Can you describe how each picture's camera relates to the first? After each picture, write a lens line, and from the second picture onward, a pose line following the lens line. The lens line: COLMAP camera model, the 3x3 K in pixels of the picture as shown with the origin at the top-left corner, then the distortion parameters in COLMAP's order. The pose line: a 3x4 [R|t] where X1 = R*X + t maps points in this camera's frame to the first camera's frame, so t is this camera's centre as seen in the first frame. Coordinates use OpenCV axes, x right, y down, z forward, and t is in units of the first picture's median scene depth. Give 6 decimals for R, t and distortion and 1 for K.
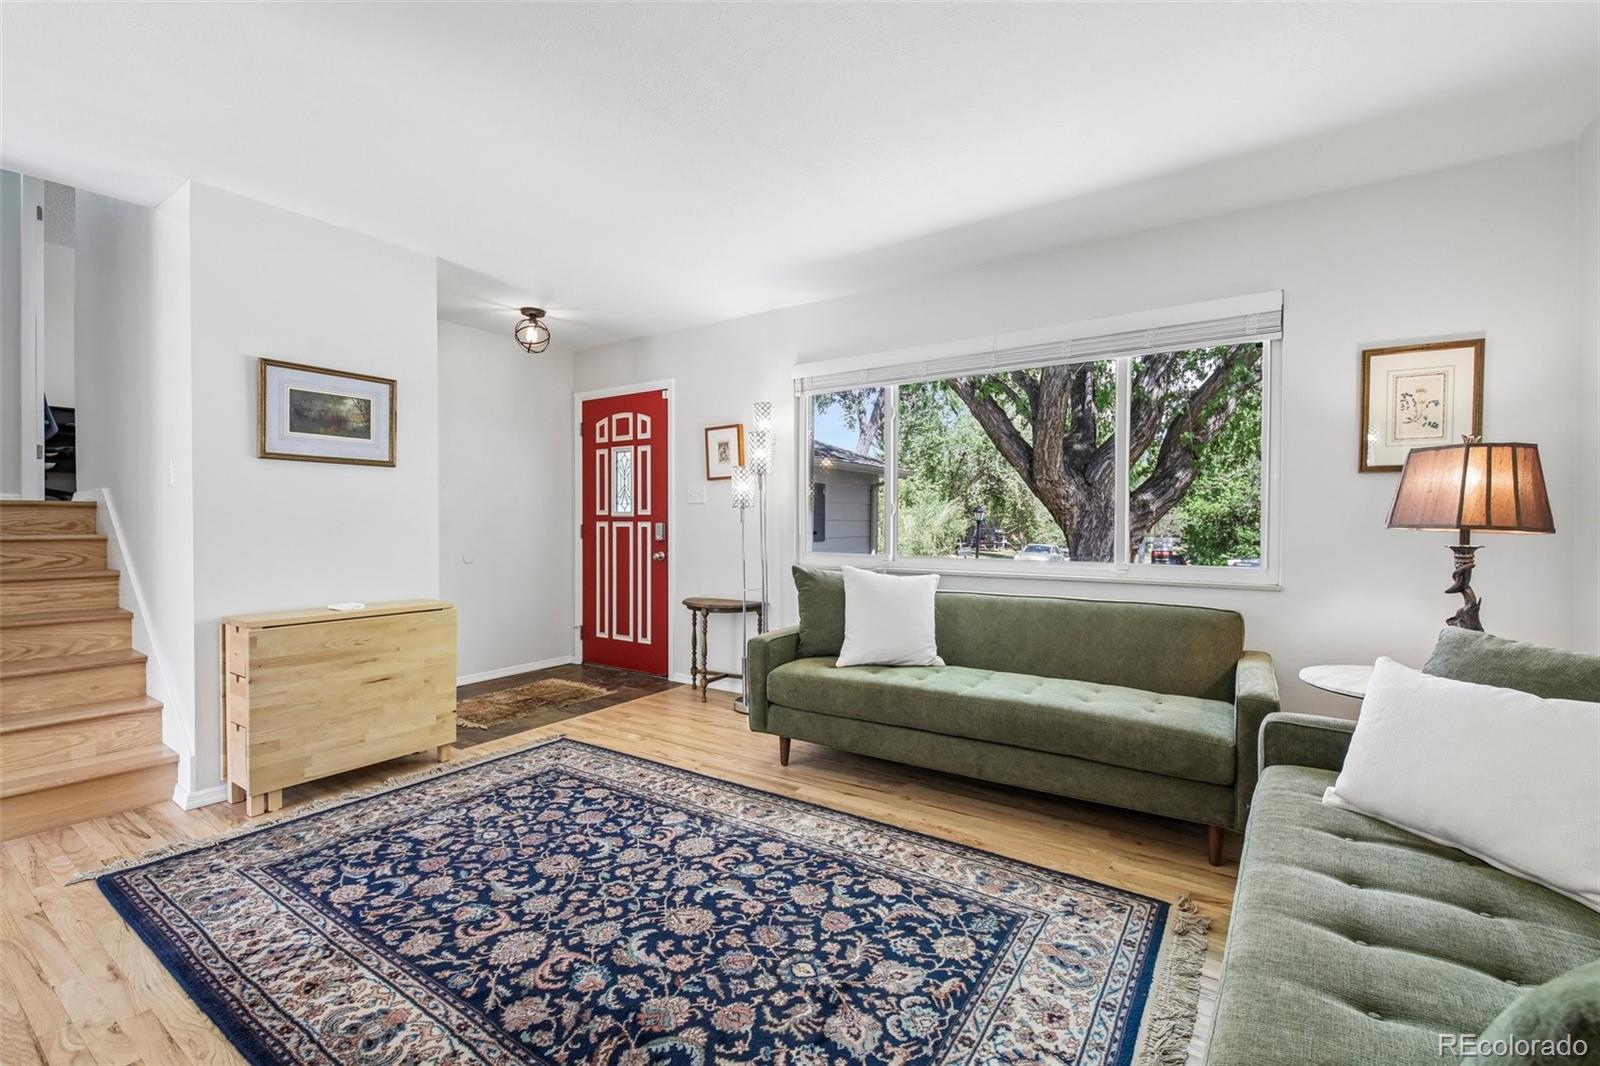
lens RADIAL K [[697.2, 0, 803.7], [0, 697.2, 525.9], [0, 0, 1]] dist [0.007275, -0.008354]
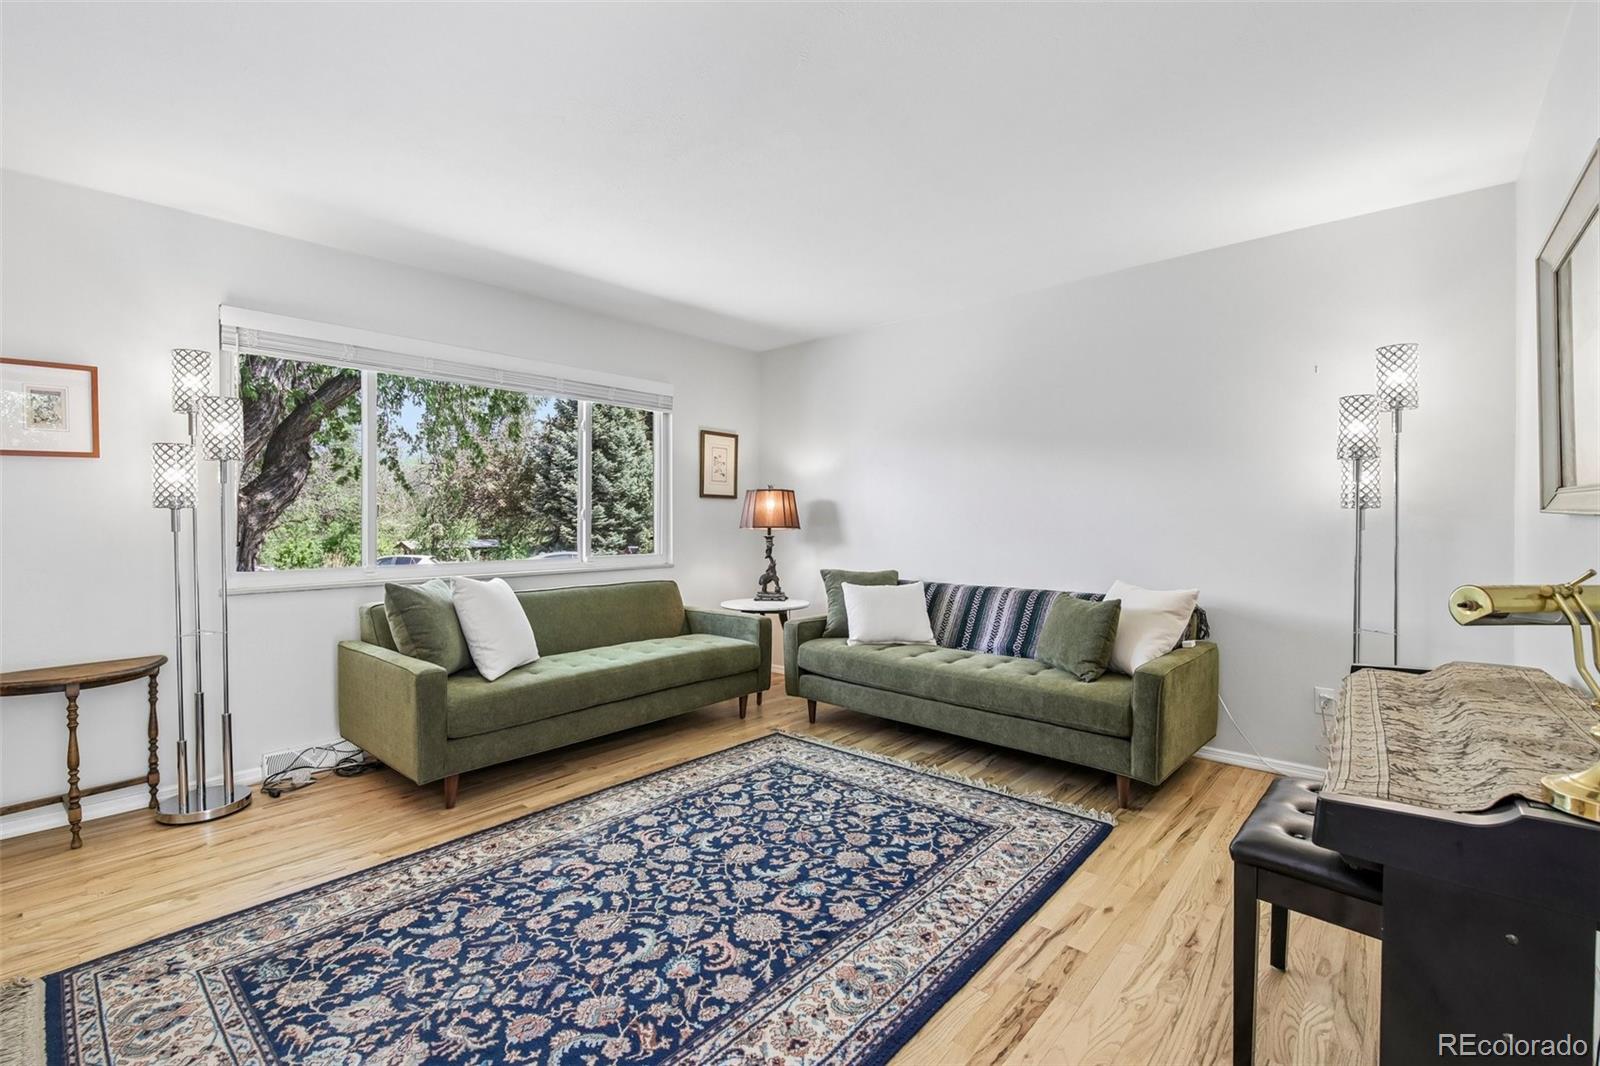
lens RADIAL K [[697.2, 0, 791.7], [0, 697.2, 531.8], [0, 0, 1]] dist [0.007275, -0.008354]
pose [[0.138402, -0.019057, 0.990193, -1.125381], [0.007149, 0.999808, 0.018243, -0.022693], [-0.990350, 0.004554, 0.138511, 0.611994]]
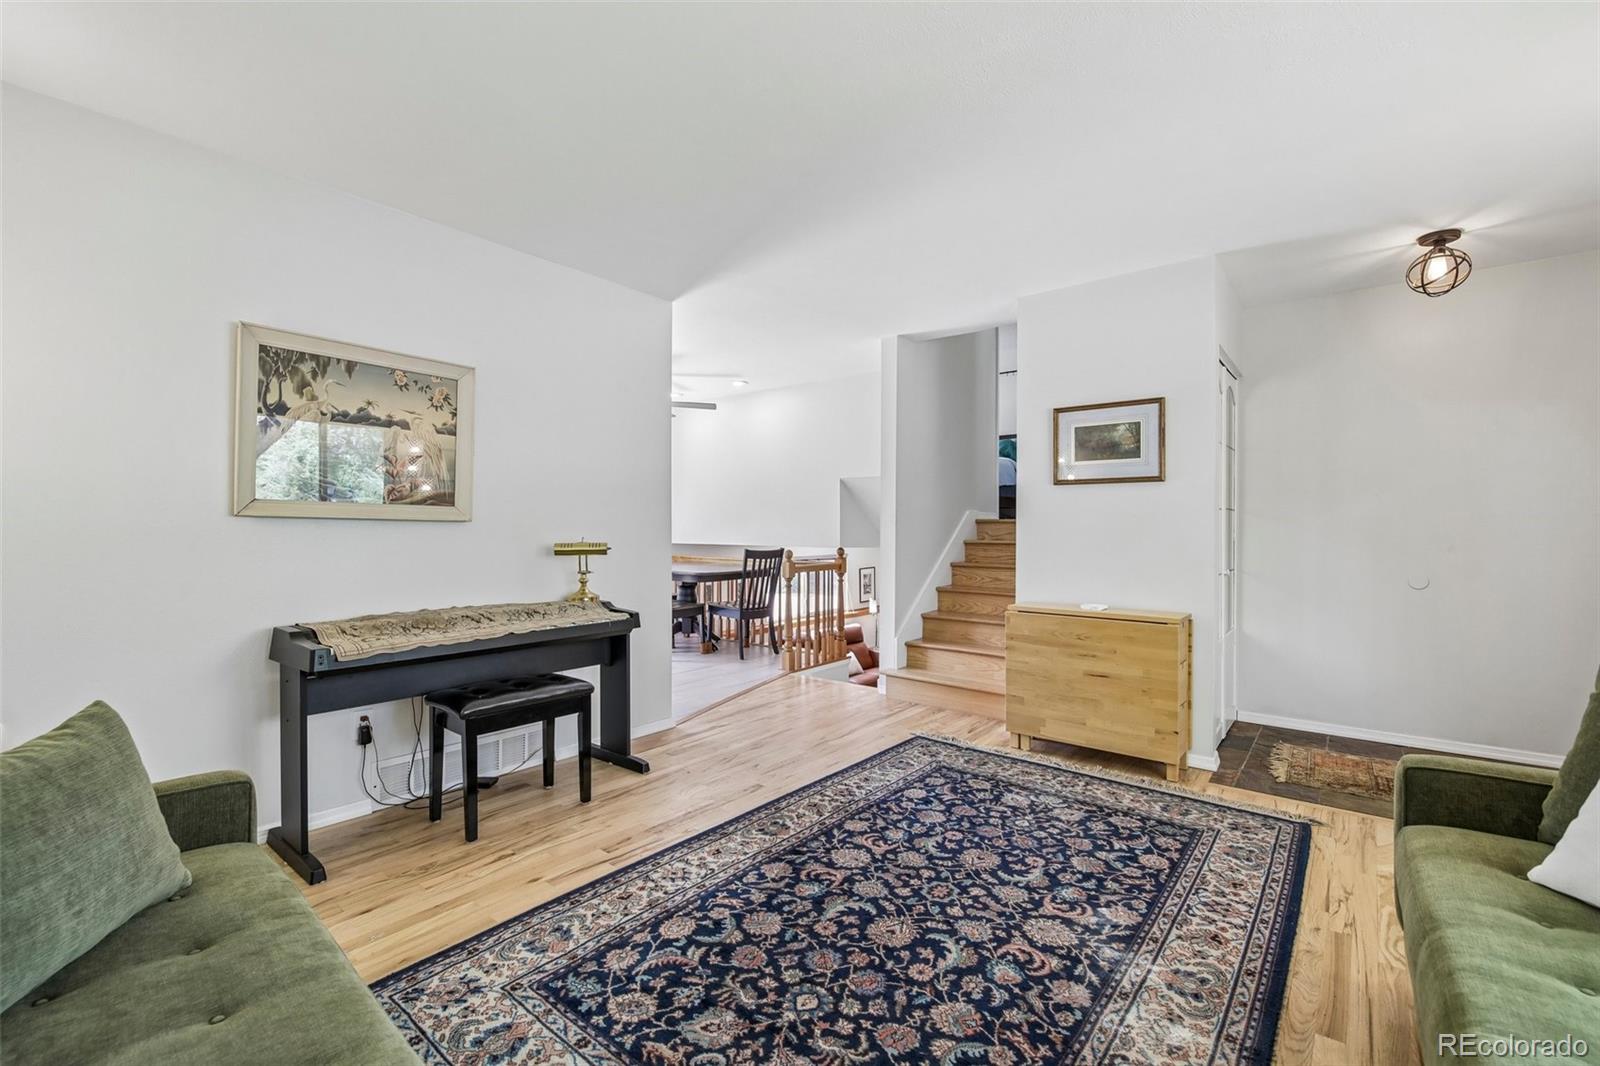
lens RADIAL K [[697.2, 0, 789.8], [0, 697.2, 550.4], [0, 0, 1]] dist [0.007275, -0.008354]
pose [[-0.112060, 0.032111, -0.993182, 0.692557], [-0.010867, 0.999378, 0.033537, -0.016858], [0.993642, 0.014551, -0.111642, 0.787861]]
